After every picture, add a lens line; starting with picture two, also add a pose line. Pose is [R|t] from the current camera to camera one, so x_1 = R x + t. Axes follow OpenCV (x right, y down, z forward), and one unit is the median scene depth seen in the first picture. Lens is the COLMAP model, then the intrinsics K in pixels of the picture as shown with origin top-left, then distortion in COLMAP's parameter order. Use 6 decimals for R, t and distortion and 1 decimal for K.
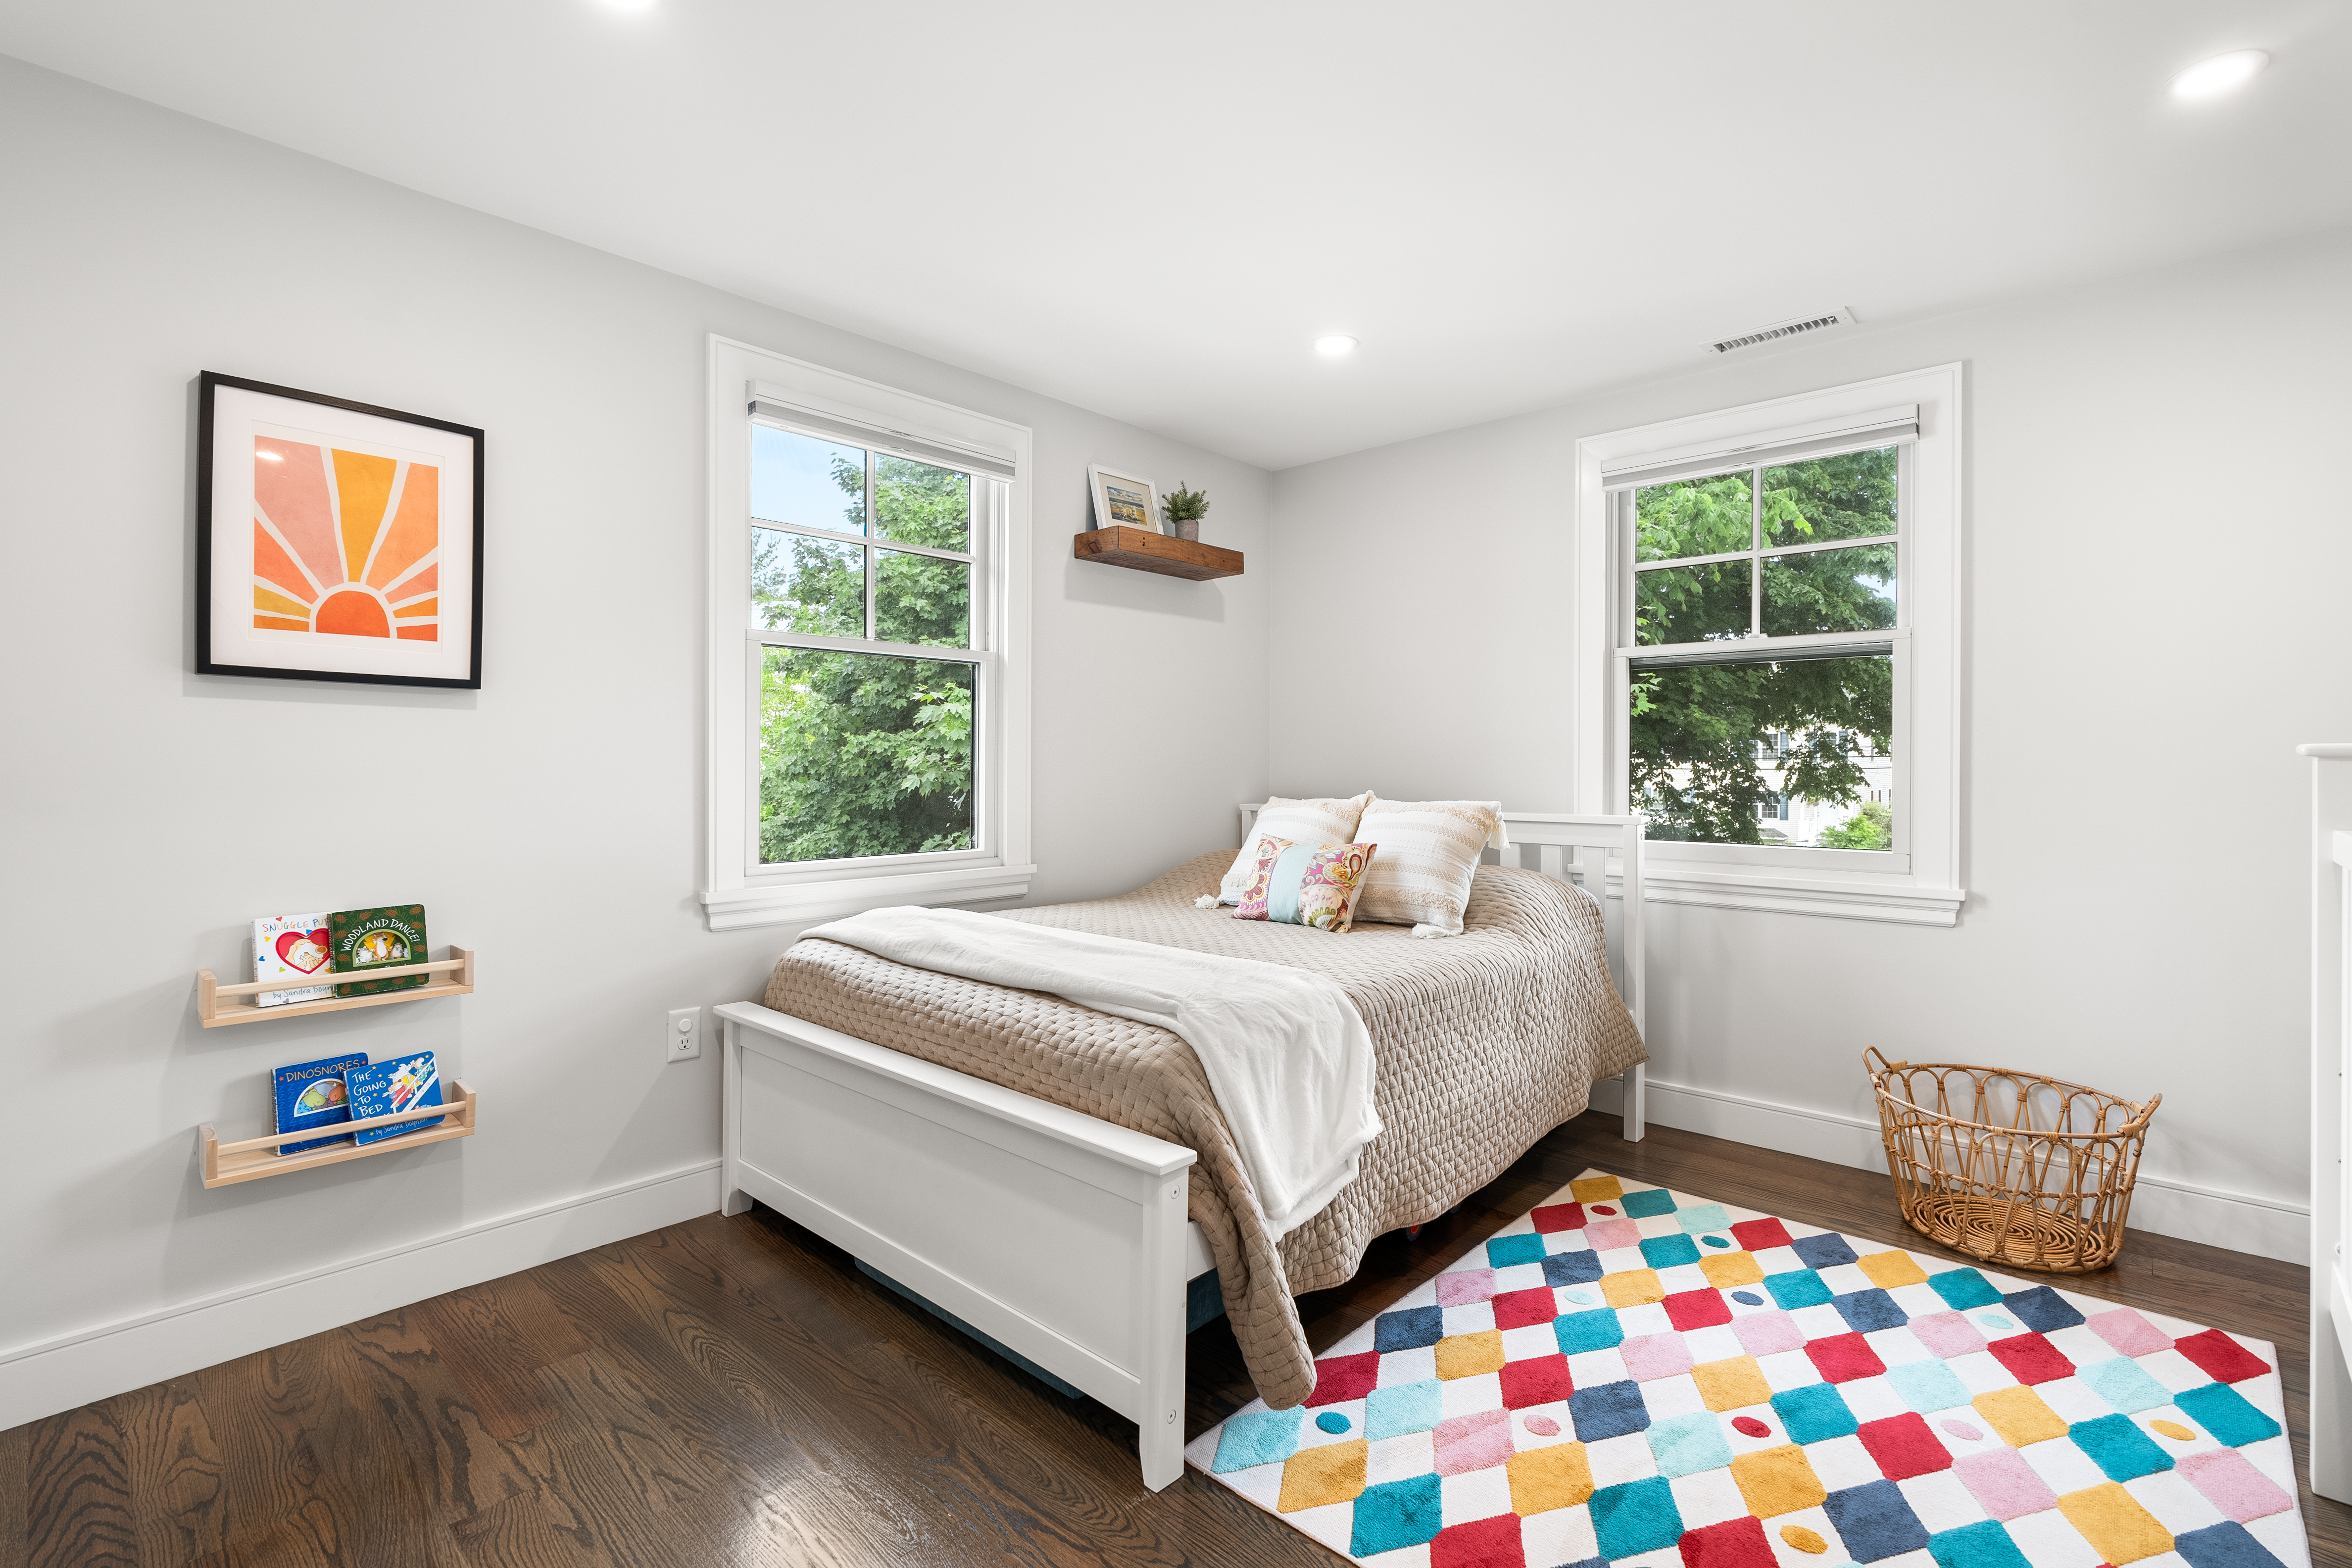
lens RADIAL K [[1068.1, 0, 1190.8], [0, 1068.1, 769.7], [0, 0, 1]] dist [-0.007514, 0.002621]
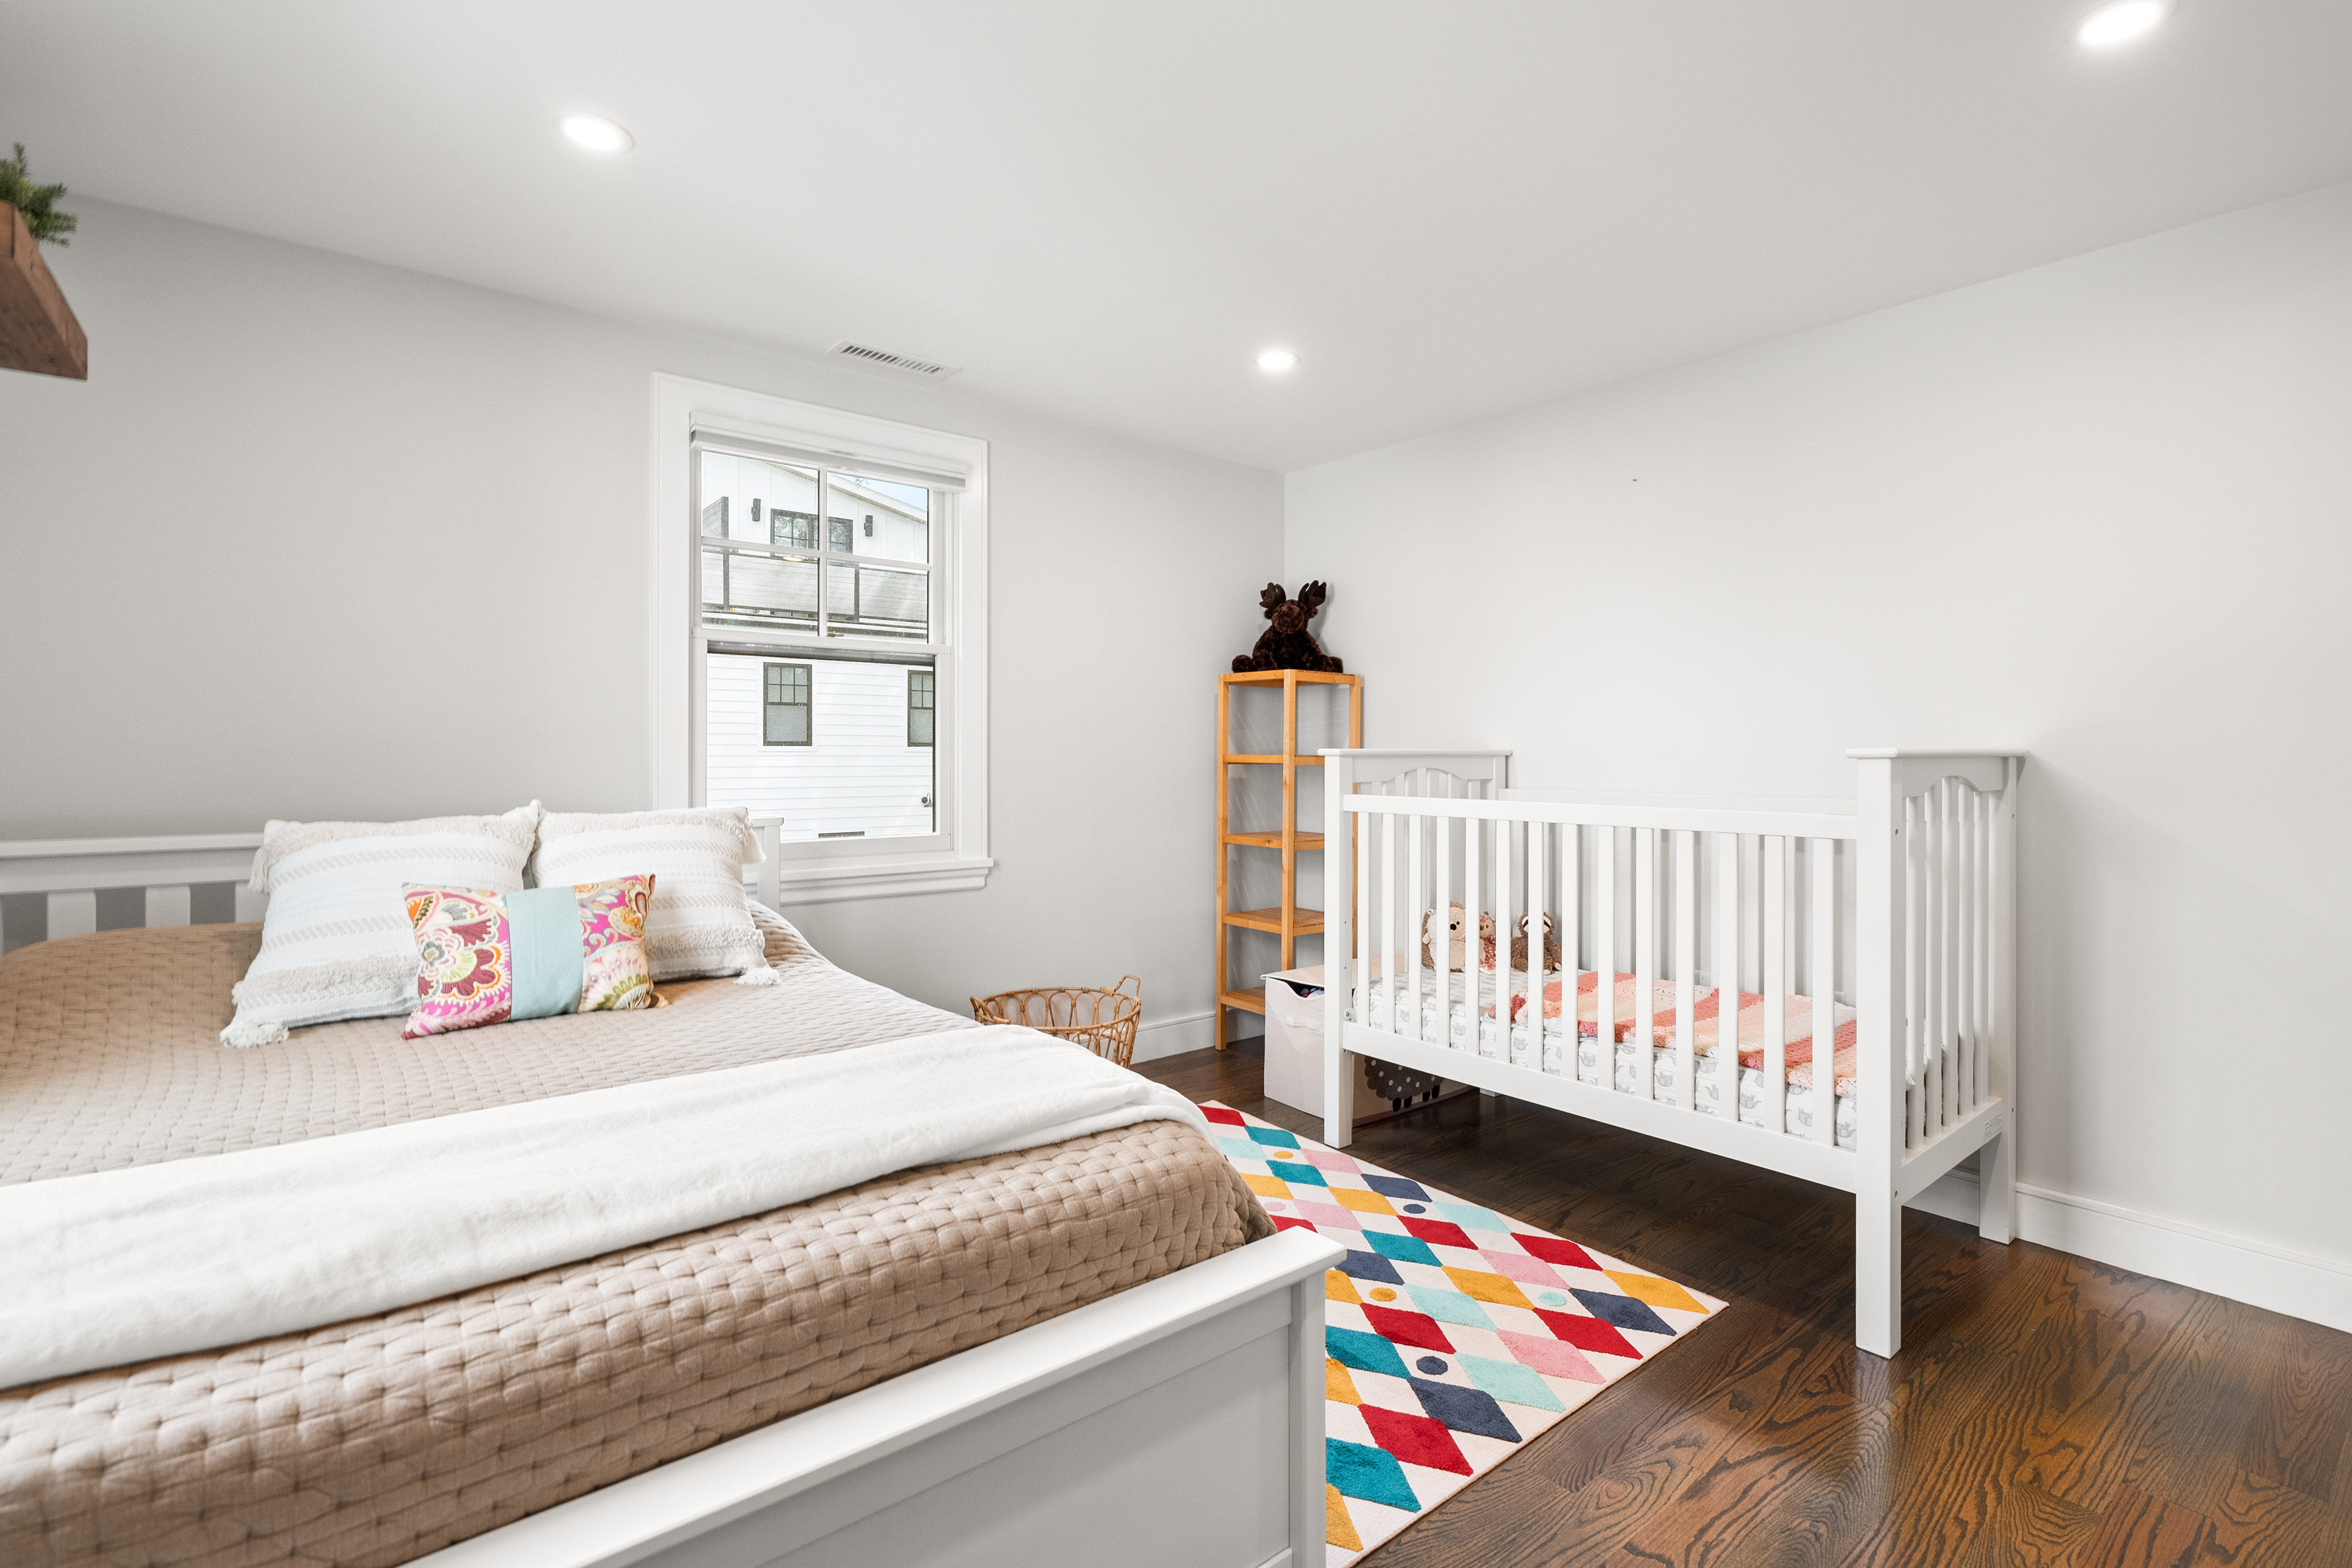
lens RADIAL K [[1068.1, 0, 1189.1], [0, 1068.1, 759.6], [0, 0, 1]] dist [-0.007514, 0.002621]
pose [[0.159145, -0.003419, 0.987249, -0.651942], [0.006672, 0.999975, 0.002387, -0.008265], [-0.987233, 0.006207, 0.159164, 0.743672]]
